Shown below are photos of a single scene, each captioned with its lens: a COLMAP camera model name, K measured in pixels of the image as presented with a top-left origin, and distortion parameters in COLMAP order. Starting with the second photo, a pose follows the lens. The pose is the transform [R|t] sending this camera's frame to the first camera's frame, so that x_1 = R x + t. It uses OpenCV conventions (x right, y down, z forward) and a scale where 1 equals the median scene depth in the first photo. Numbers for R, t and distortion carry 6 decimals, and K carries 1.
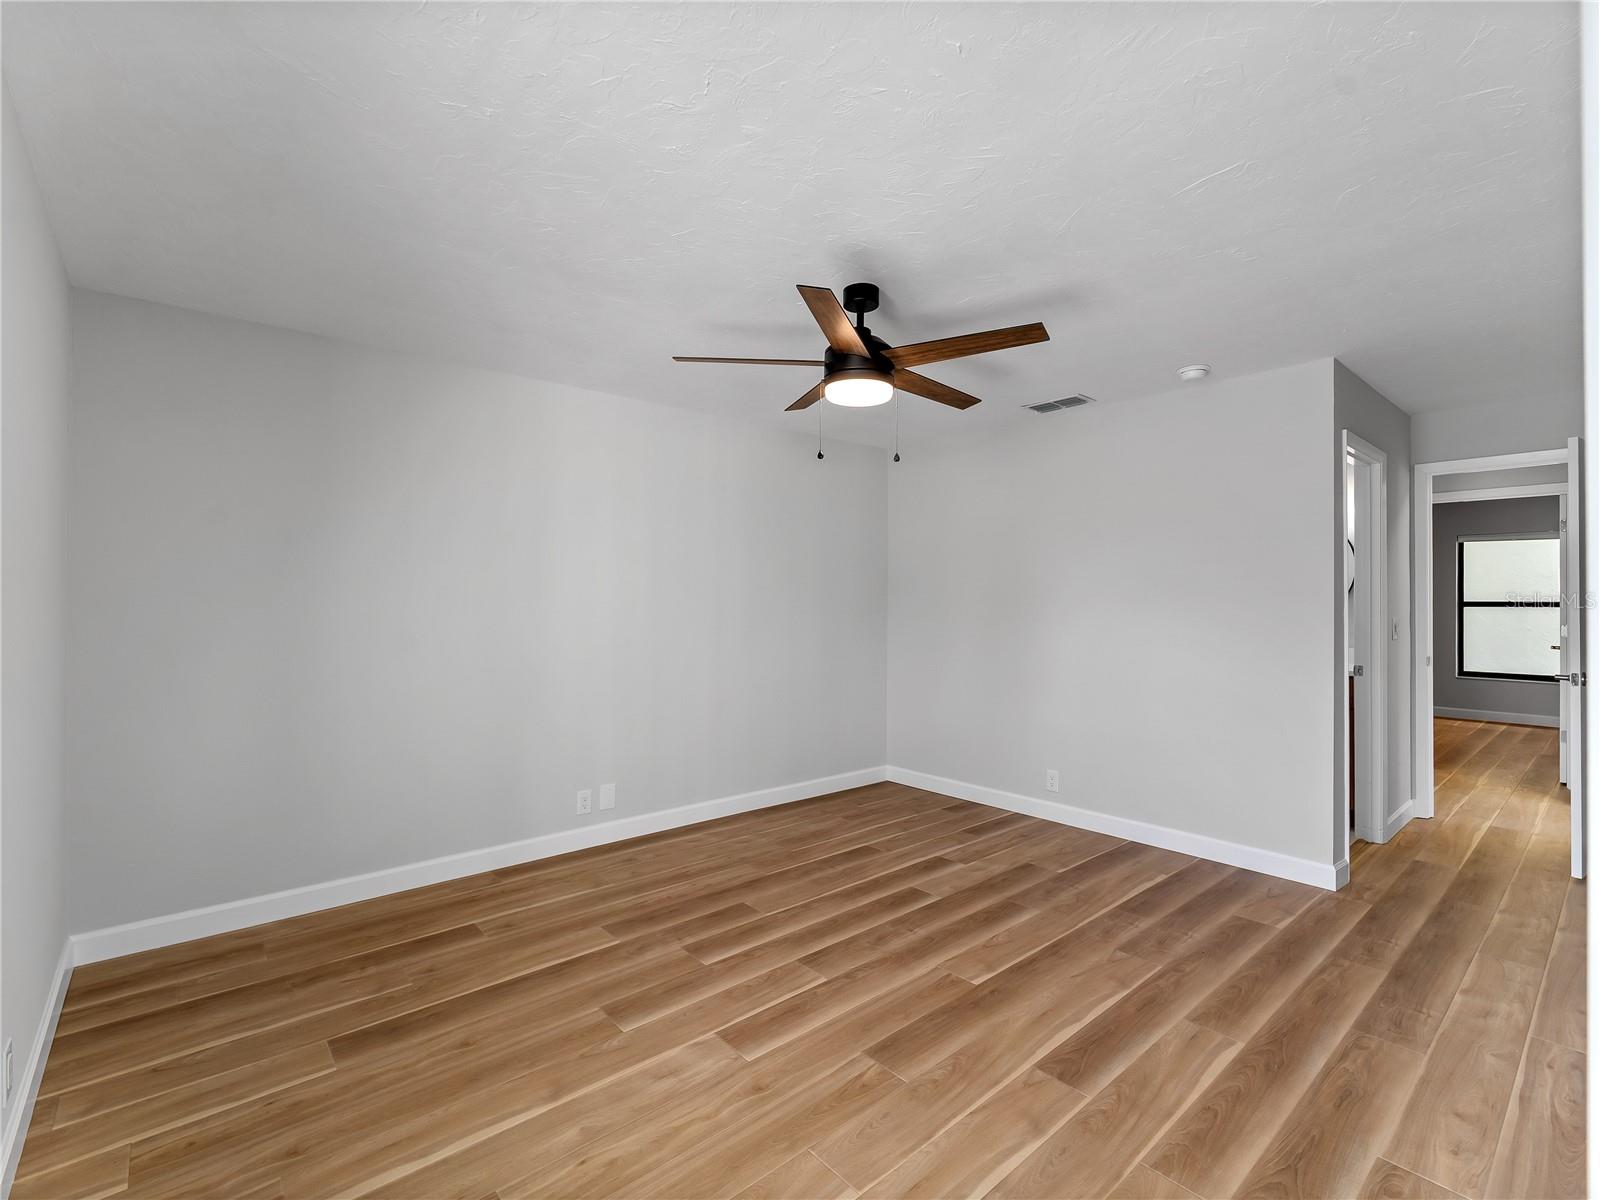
lens RADIAL K [[729.9, 0, 802.3], [0, 729.9, 603.4], [0, 0, 1]] dist [-0.001725, -0.002258]
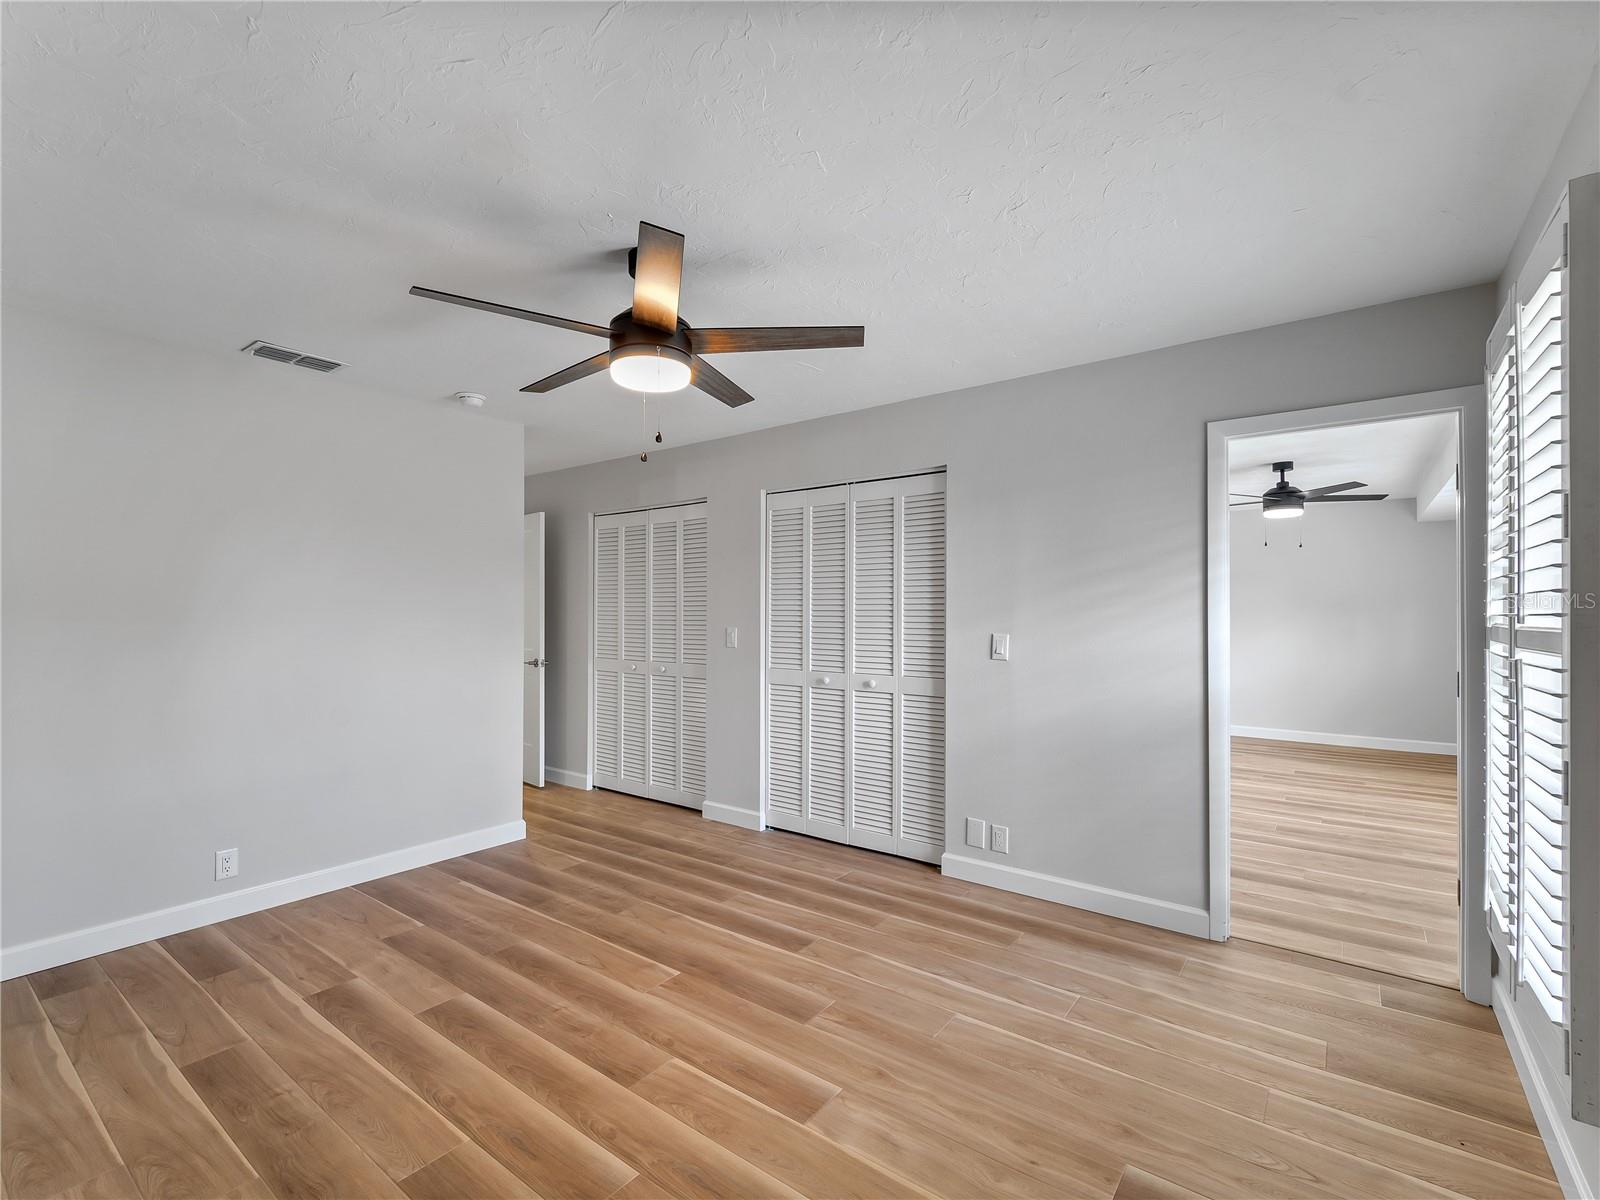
lens RADIAL K [[729.9, 0, 813.9], [0, 729.9, 599.7], [0, 0, 1]] dist [-0.001725, -0.002258]
pose [[-0.227773, 0.016704, 0.973571, -0.736337], [0.000872, 0.999856, -0.016951, -0.003685], [-0.973714, -0.003012, -0.227755, 0.911448]]
